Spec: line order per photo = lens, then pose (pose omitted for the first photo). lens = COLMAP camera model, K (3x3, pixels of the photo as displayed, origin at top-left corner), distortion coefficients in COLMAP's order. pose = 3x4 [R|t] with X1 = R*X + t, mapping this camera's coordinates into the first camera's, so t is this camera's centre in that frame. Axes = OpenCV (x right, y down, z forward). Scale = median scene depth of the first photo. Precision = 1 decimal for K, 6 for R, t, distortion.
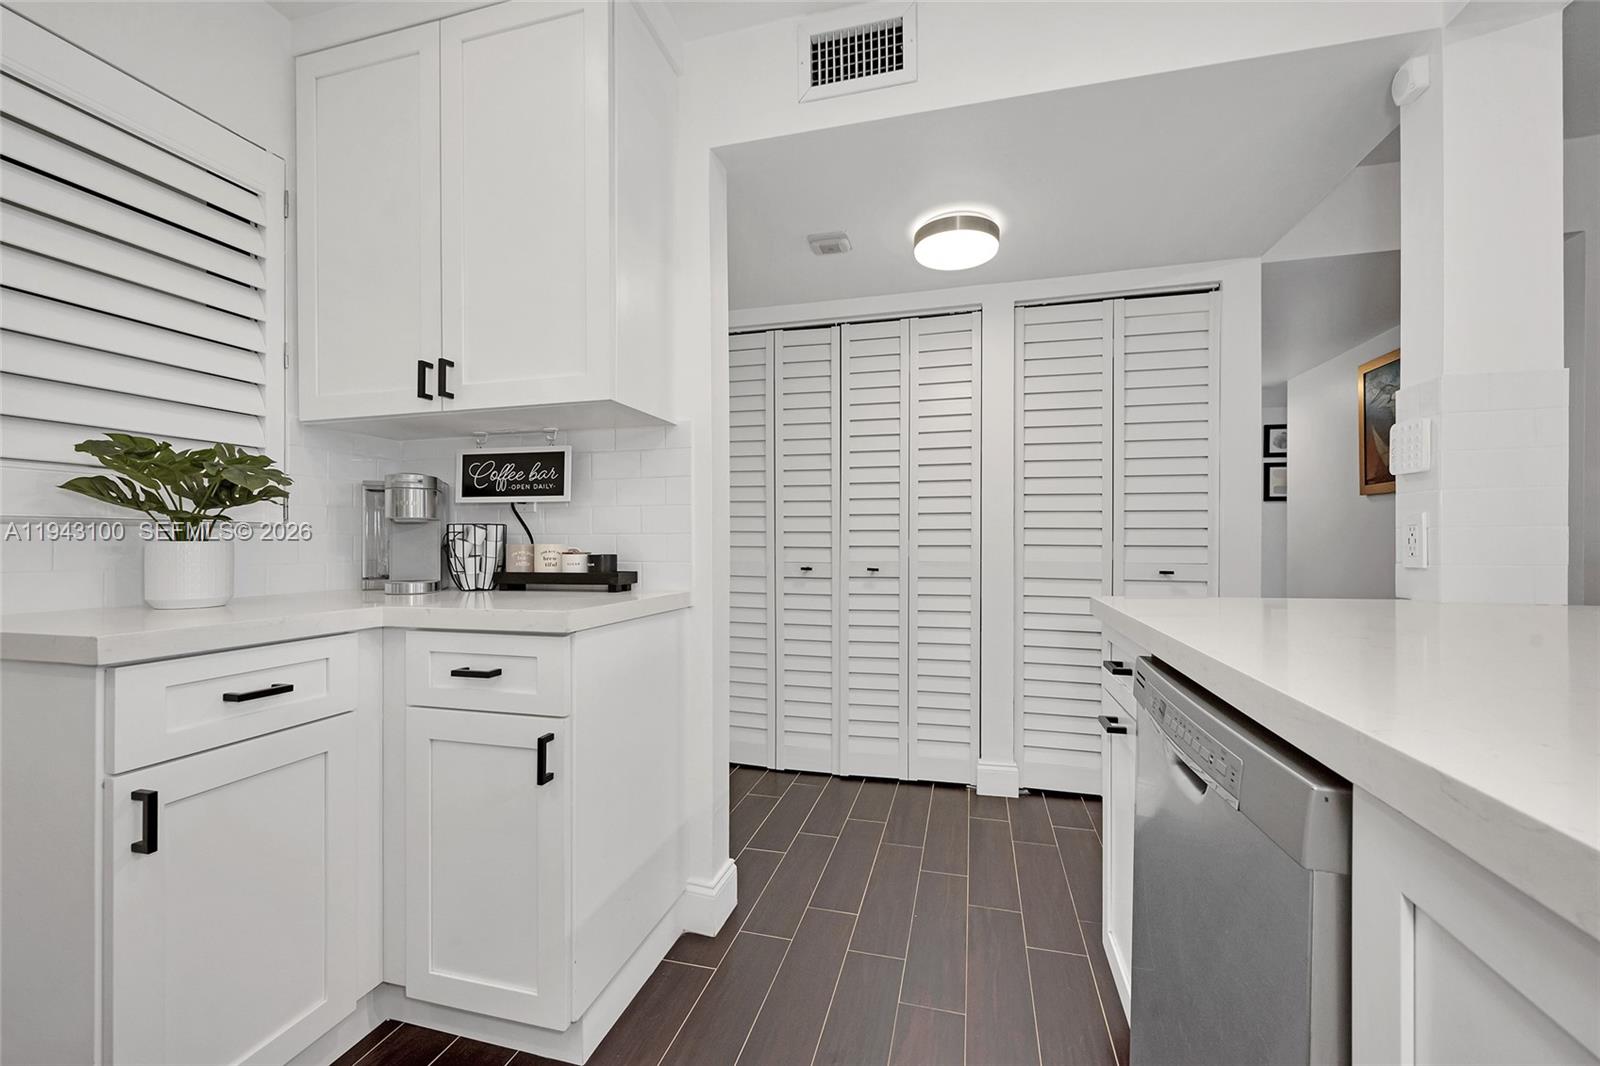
lens RADIAL K [[654.9, 0, 800.4], [0, 654.9, 544.2], [0, 0, 1]] dist [-0.000736, -0.000126]
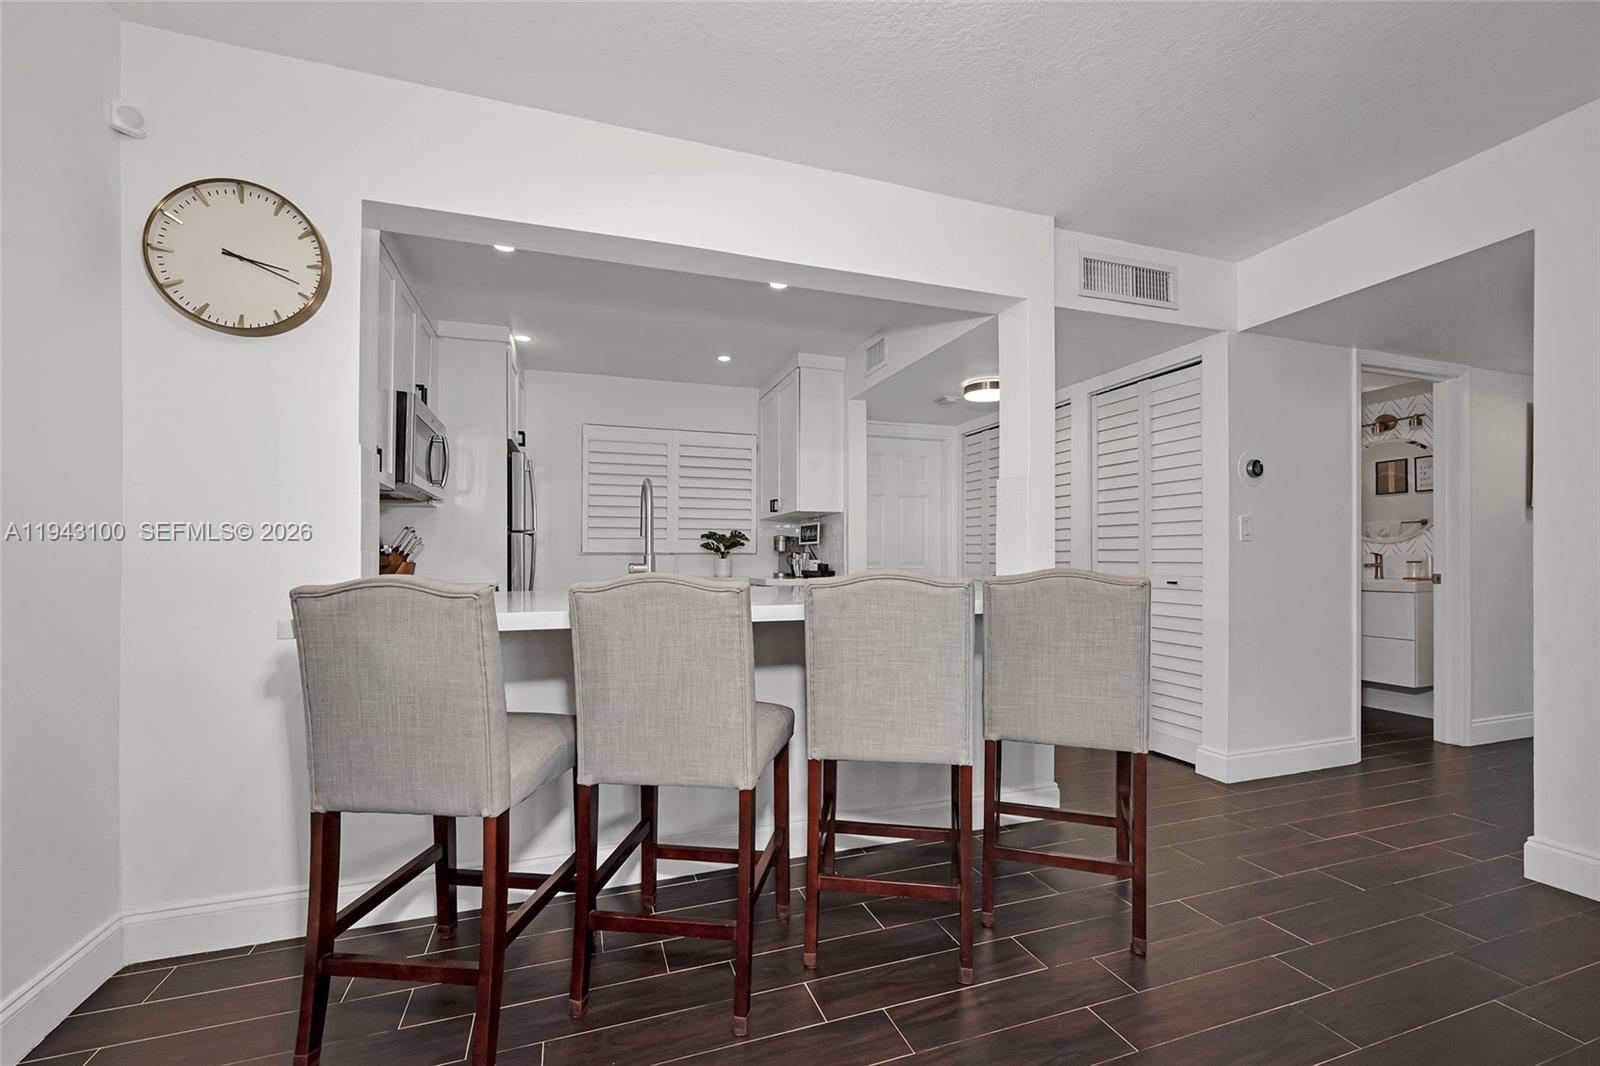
lens RADIAL K [[654.9, 0, 800.4], [0, 654.9, 544.2], [0, 0, 1]] dist [-0.000736, -0.000126]
pose [[0.554064, -0.018534, -0.832268, 1.812380], [-0.000816, 0.999740, -0.022807, -0.004160], [0.832474, 0.013315, 0.553905, -0.513674]]
